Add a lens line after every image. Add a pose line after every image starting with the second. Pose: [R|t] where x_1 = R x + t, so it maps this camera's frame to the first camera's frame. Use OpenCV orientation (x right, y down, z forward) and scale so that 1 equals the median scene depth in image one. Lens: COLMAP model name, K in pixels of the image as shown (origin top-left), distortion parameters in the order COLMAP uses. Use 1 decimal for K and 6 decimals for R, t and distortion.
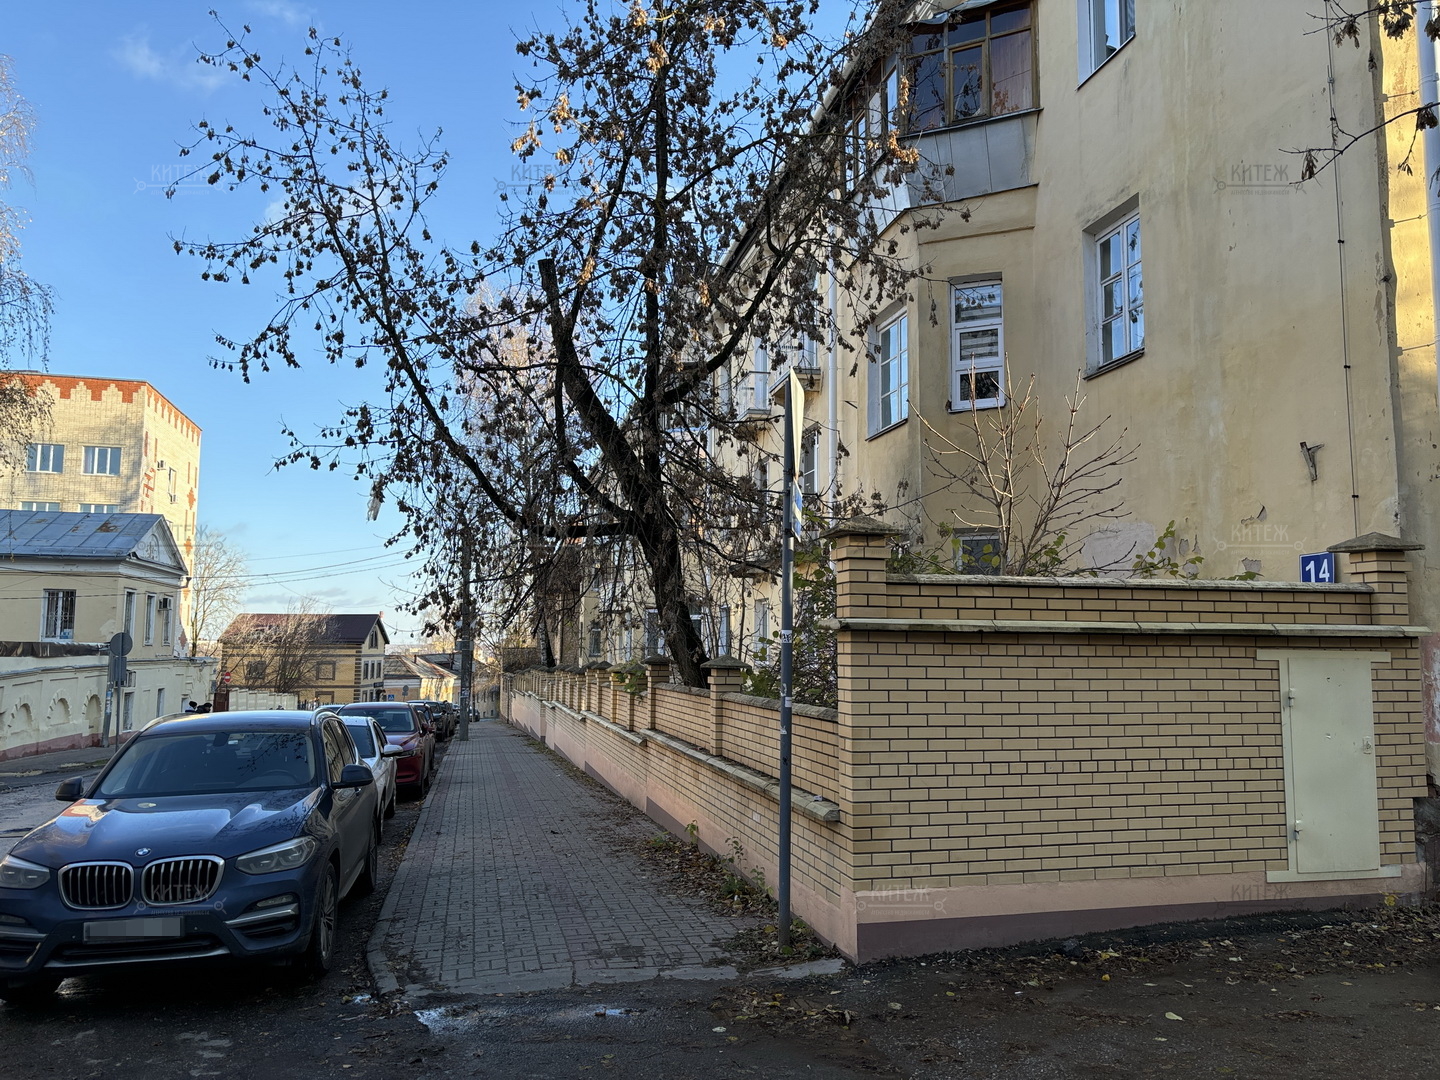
lens RADIAL K [[1092.0, 0, 719.9], [0, 1092.0, 541.1], [0, 0, 1]] dist [0.056771, -0.045386]
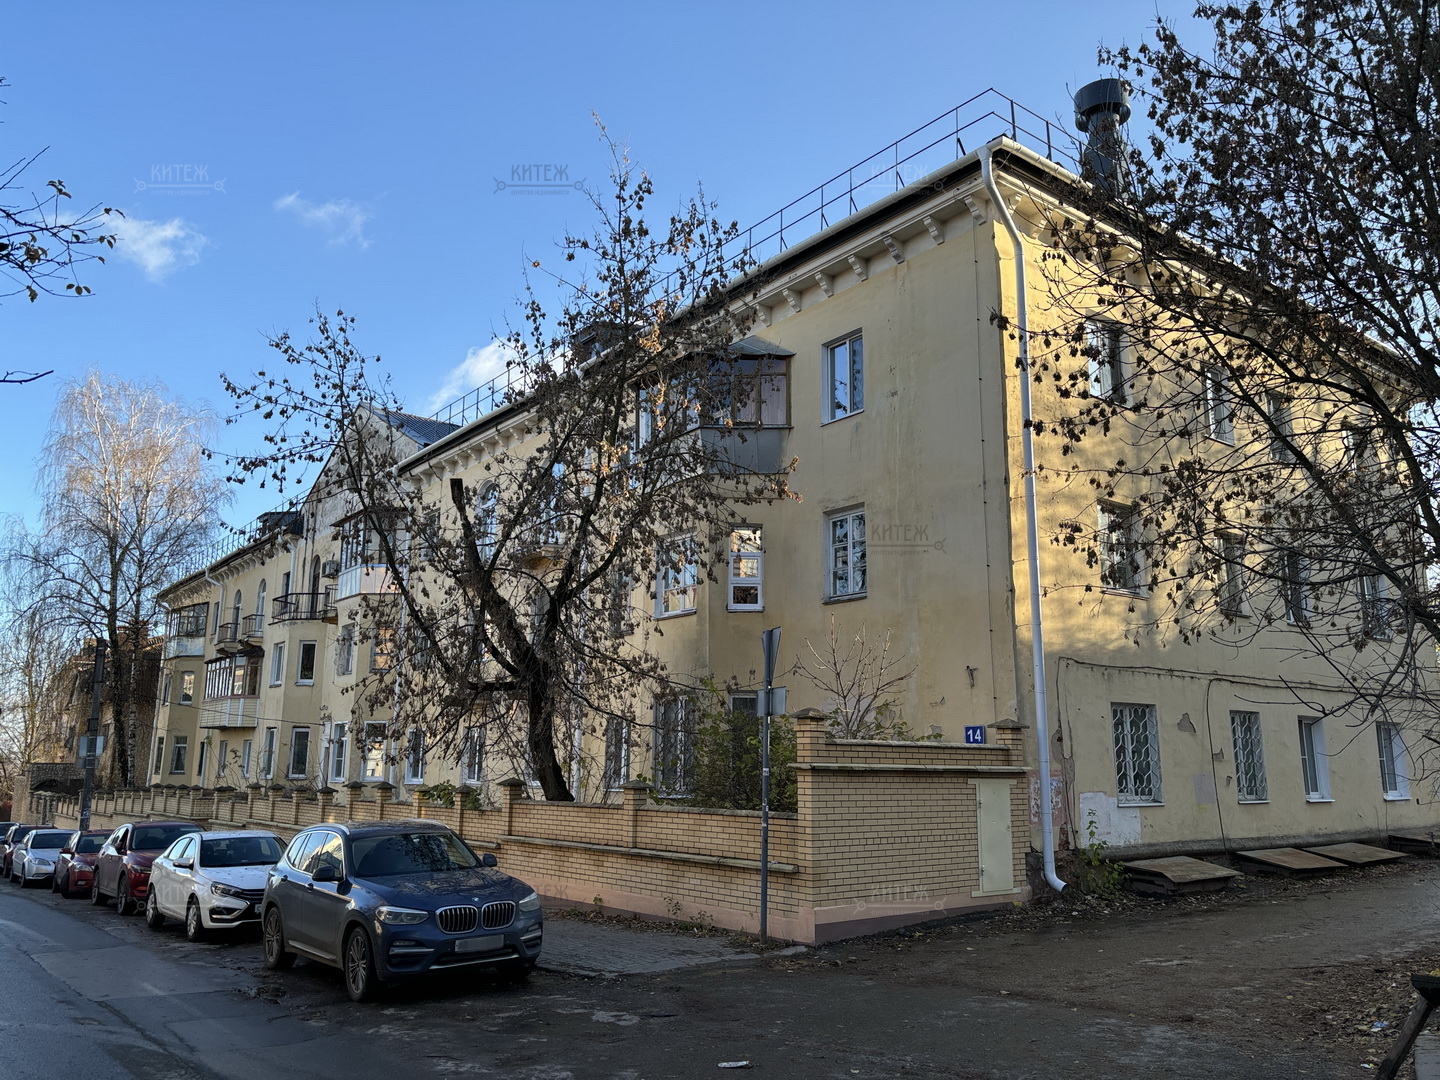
lens RADIAL K [[1092.0, 0, 720.2], [0, 1092.0, 543.3], [0, 0, 1]] dist [0.056771, -0.045386]
pose [[0.904790, 0.088183, 0.416629, -0.721144], [-0.046748, 0.992980, -0.108651, -0.080786], [-0.423285, 0.078830, 0.902560, -0.586845]]
